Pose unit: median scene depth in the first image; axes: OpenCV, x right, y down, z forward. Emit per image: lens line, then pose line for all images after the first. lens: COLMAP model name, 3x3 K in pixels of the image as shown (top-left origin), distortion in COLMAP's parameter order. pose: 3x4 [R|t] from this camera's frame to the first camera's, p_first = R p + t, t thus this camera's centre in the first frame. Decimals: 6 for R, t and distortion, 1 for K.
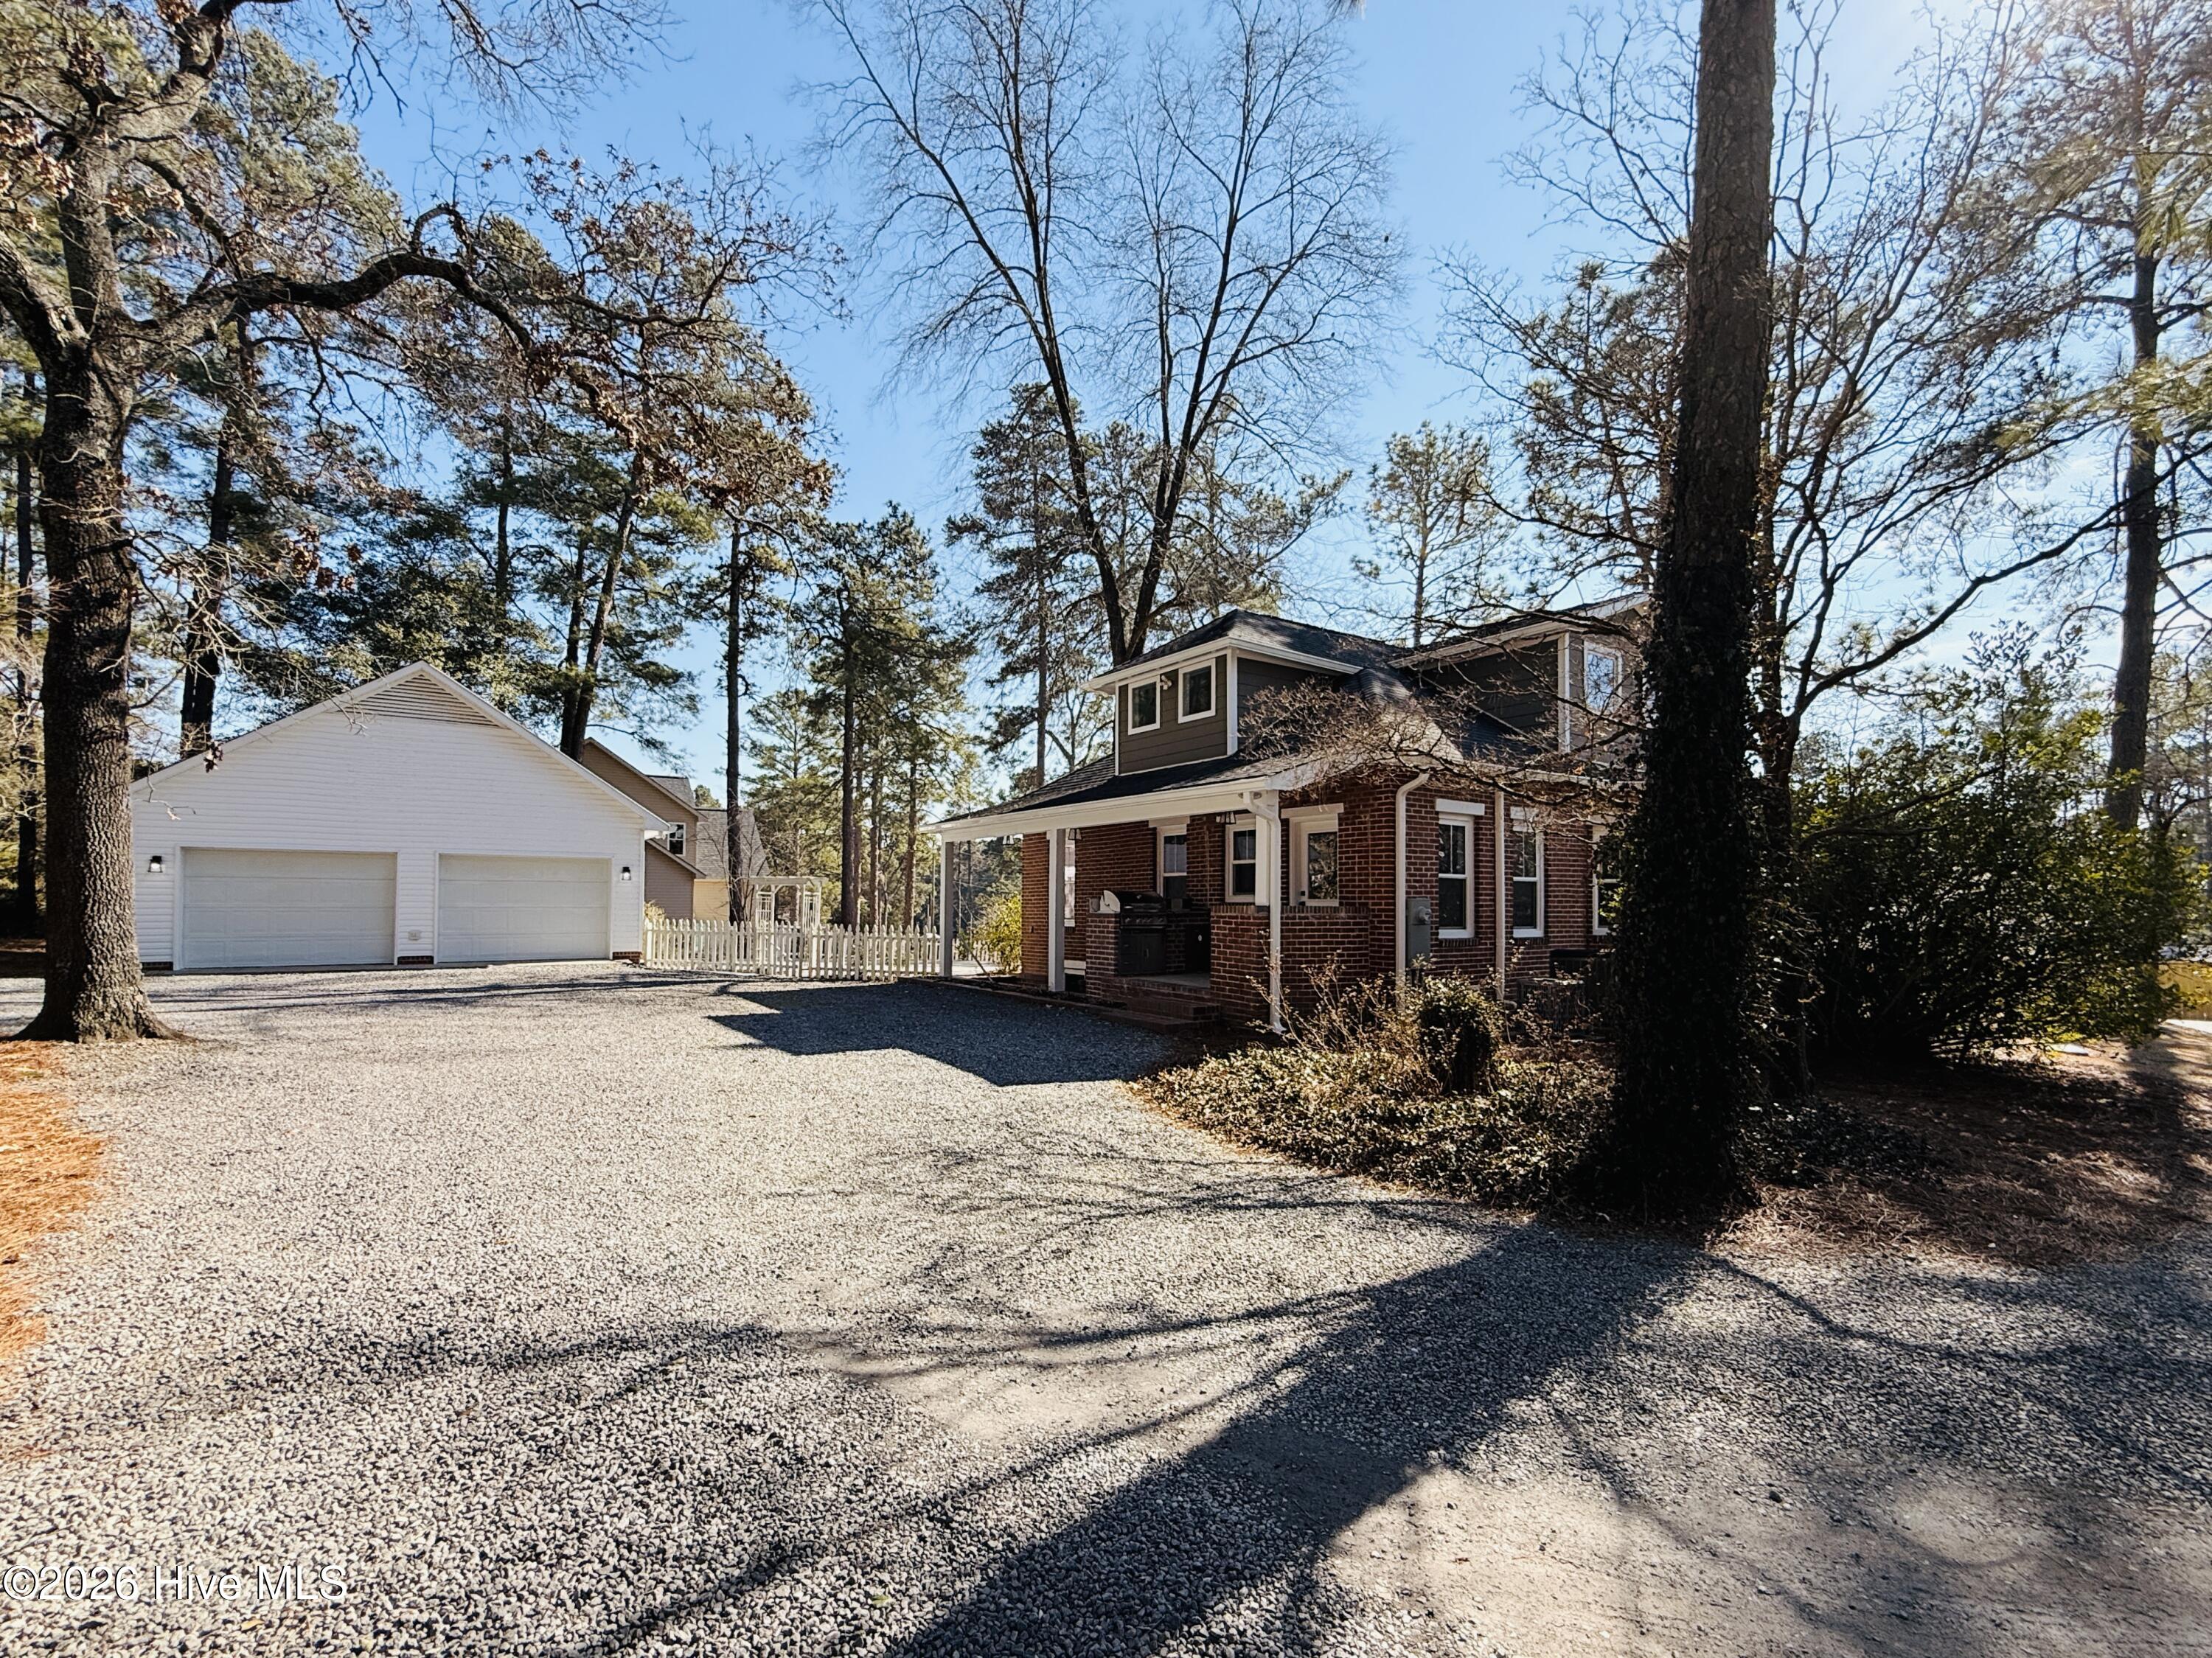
lens RADIAL K [[993.2, 0, 1104.5], [0, 993.2, 873.0], [0, 0, 1]] dist [0.000823, 0.000163]
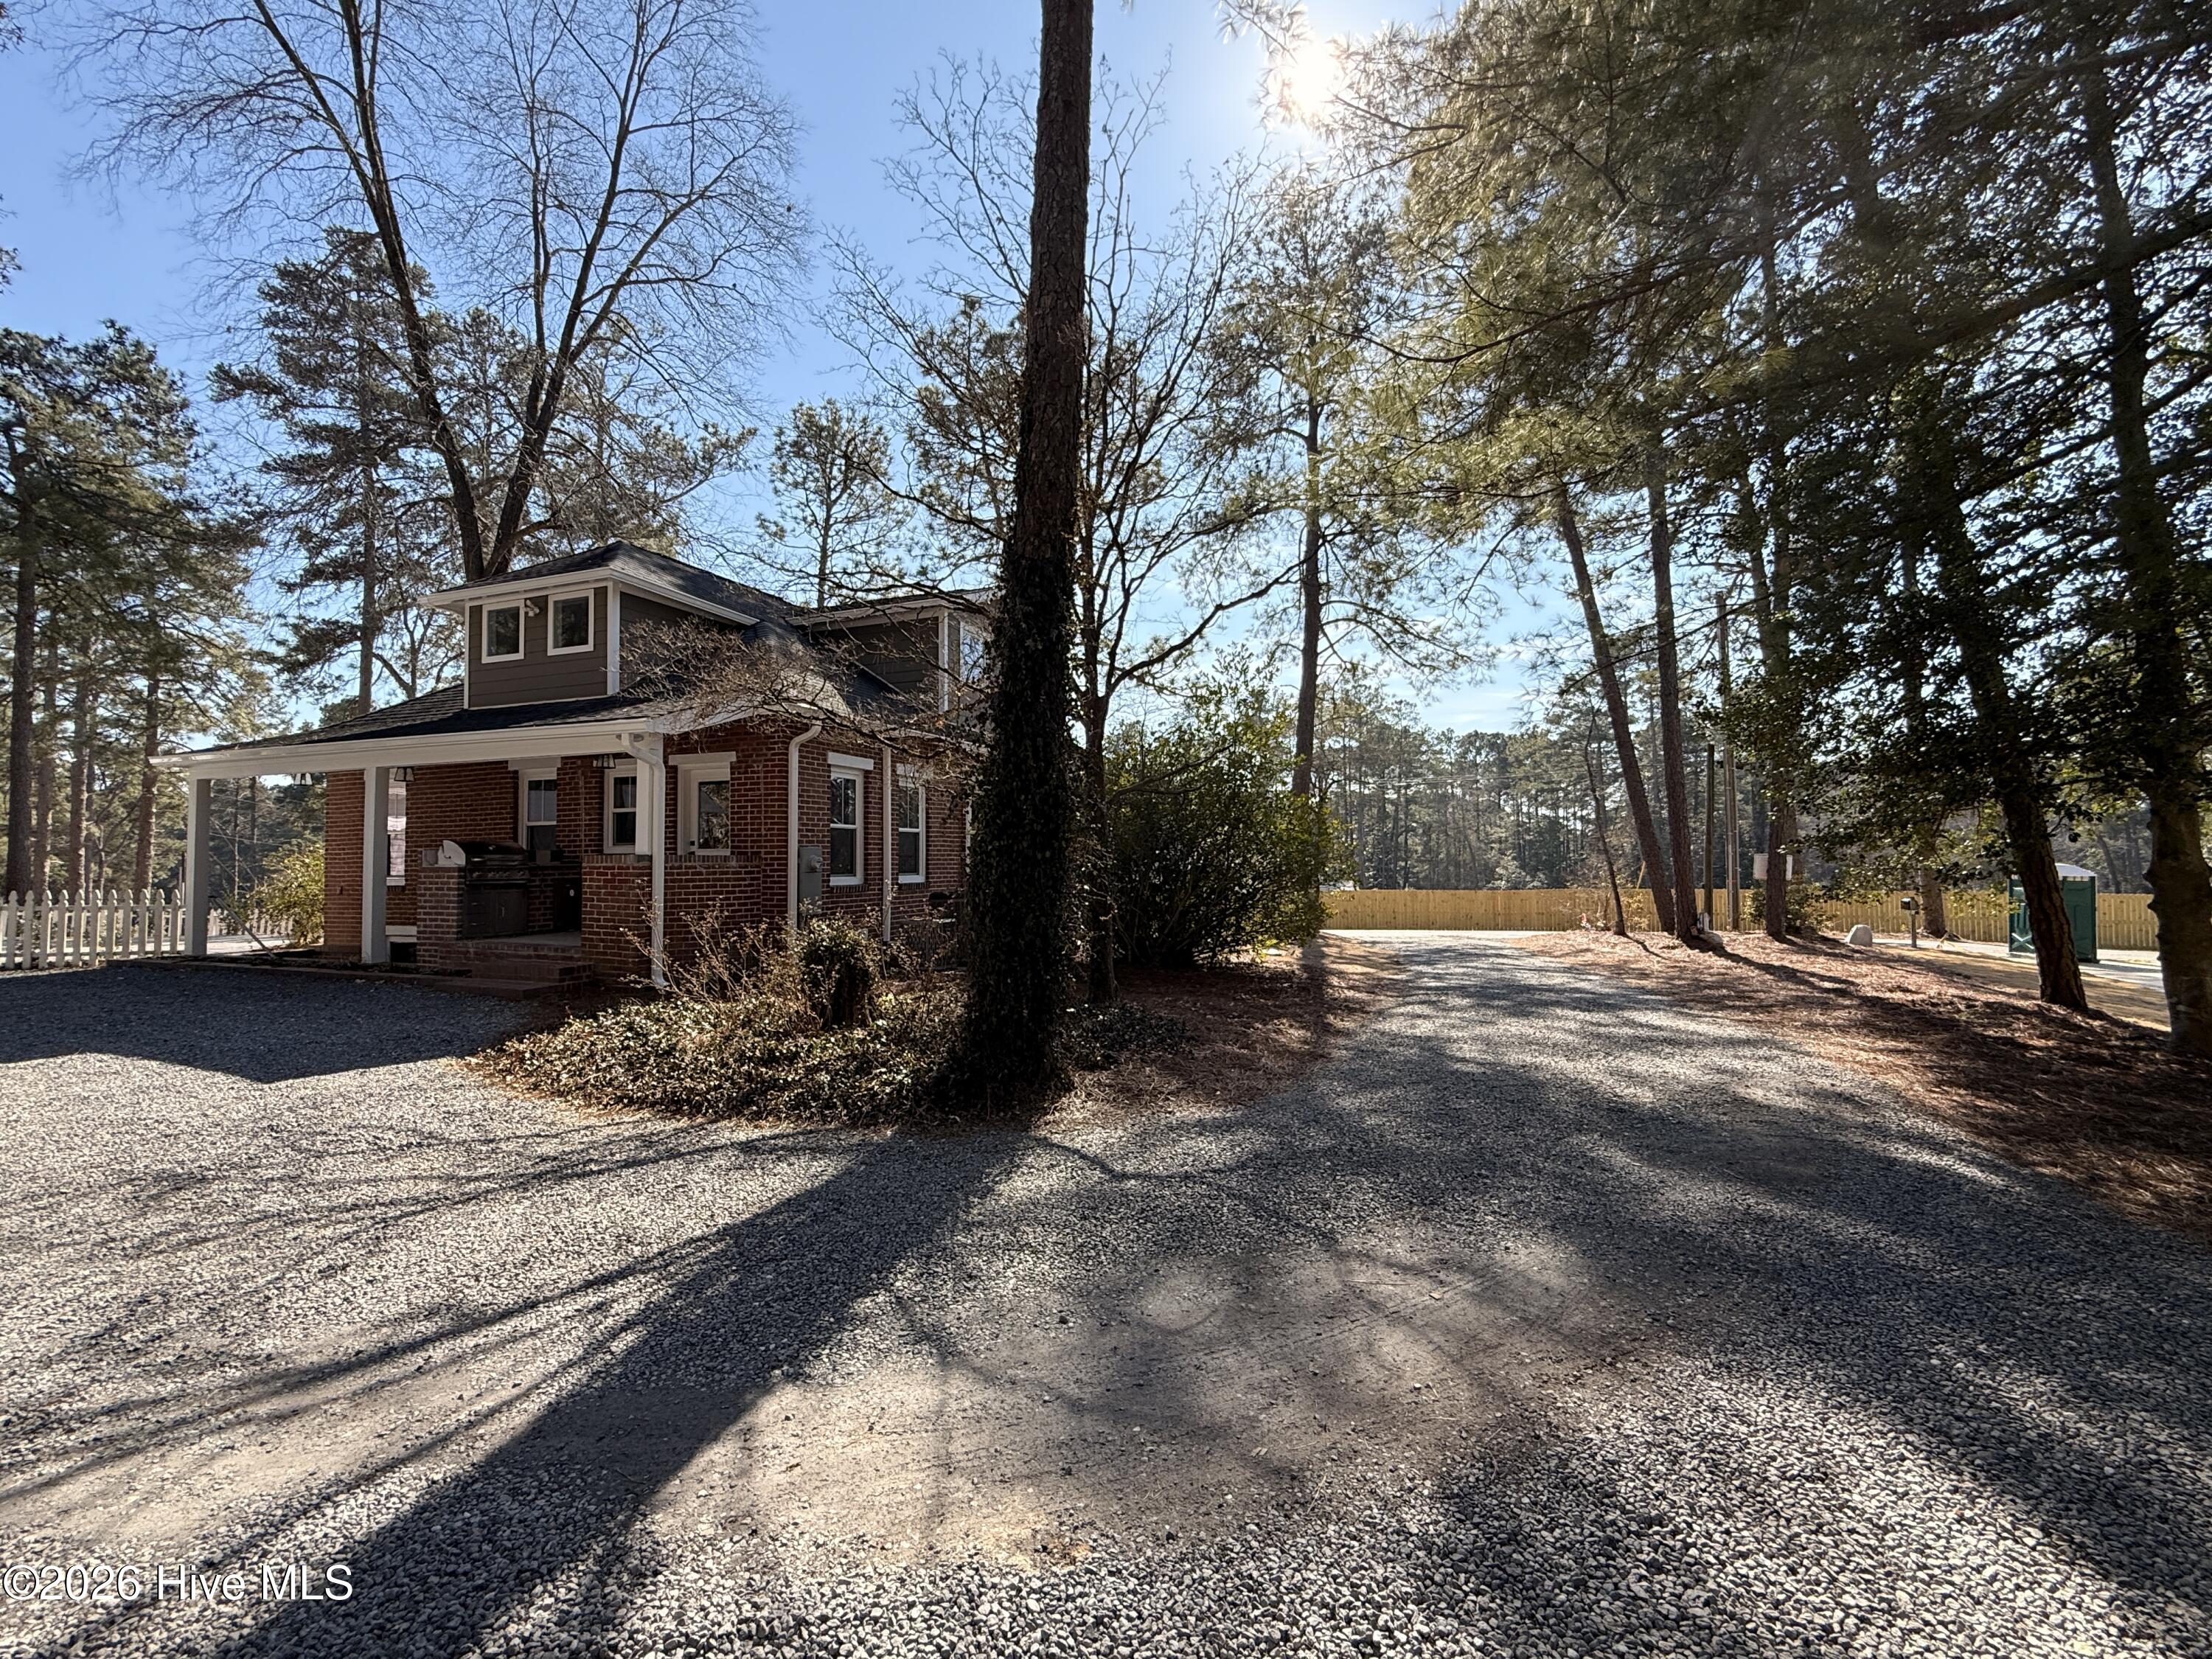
lens RADIAL K [[950.9, 0, 1106.0], [0, 950.9, 829.5], [0, 0, 1]] dist [0.000609, -0.000090]
pose [[0.833809, 0.007491, 0.552003, 0.027645], [-0.003810, 0.999962, -0.007816, 0.014926], [-0.552040, 0.004414, 0.833806, 0.002811]]
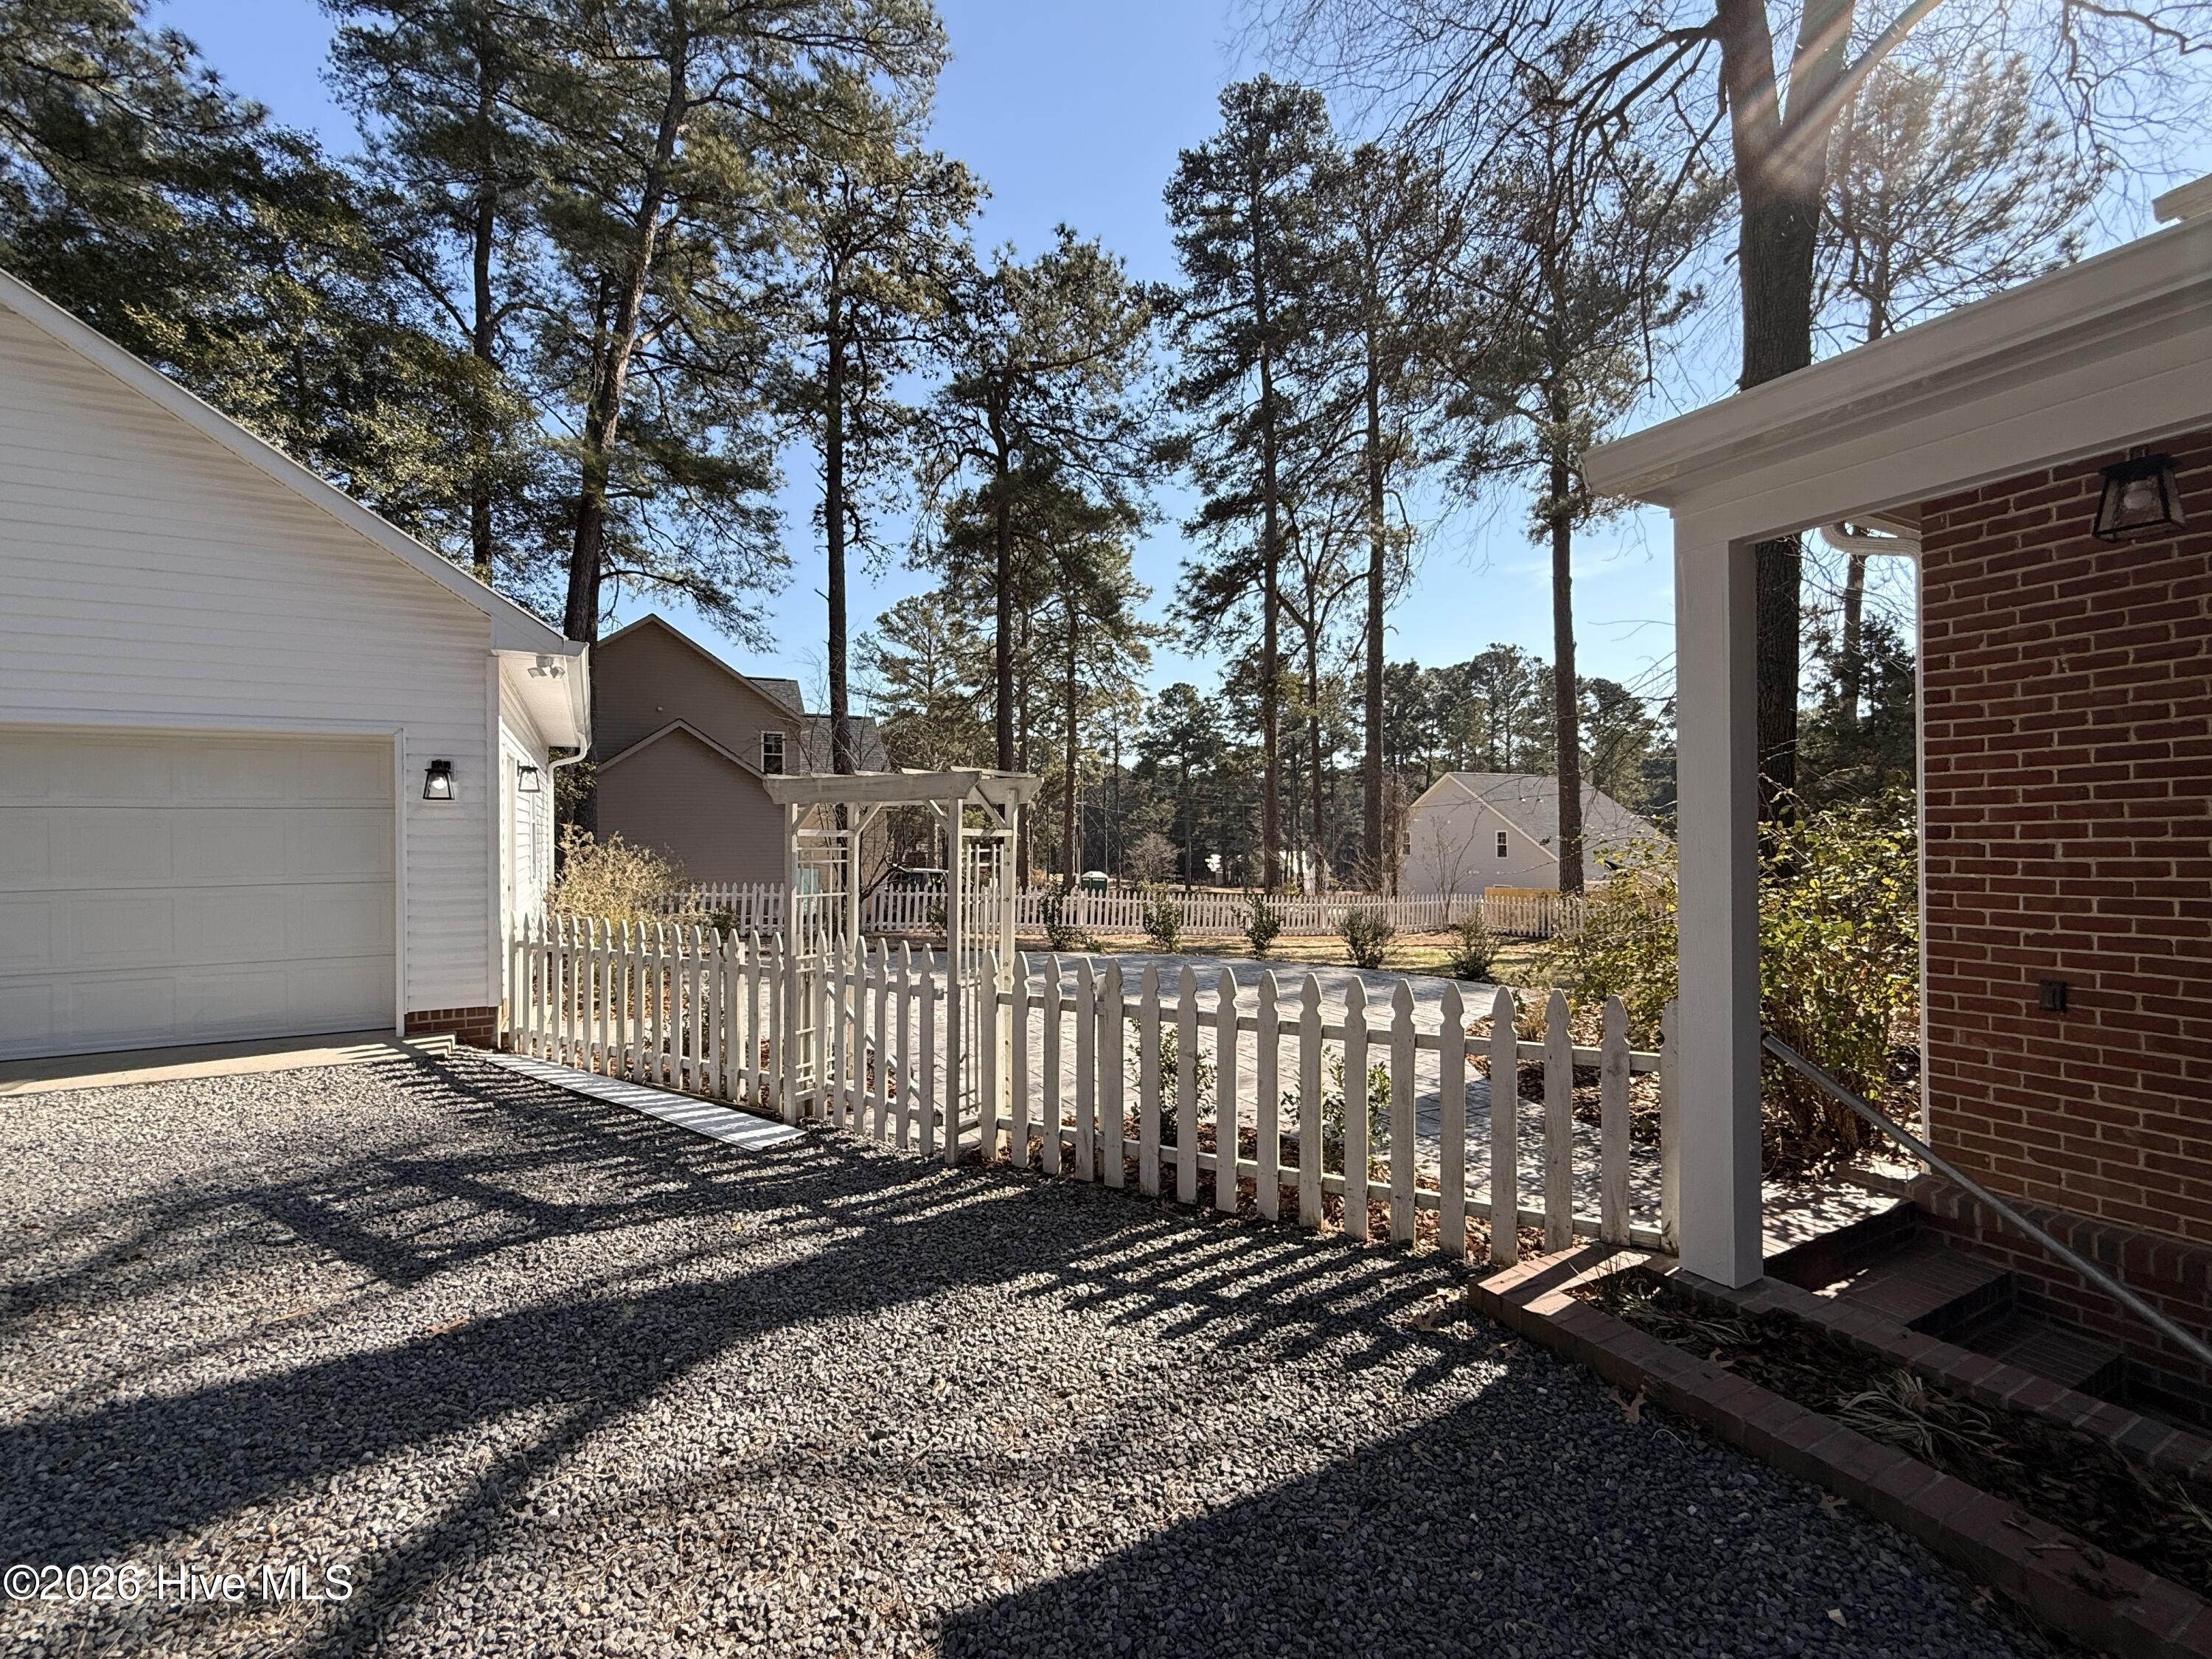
lens RADIAL K [[950.9, 0, 1106.0], [0, 950.9, 829.5], [0, 0, 1]] dist [0.000609, -0.000090]
pose [[0.992224, -0.016470, -0.123374, -0.201567], [0.019763, 0.999479, 0.025518, 0.012614], [0.122890, -0.027758, 0.992032, 0.655007]]
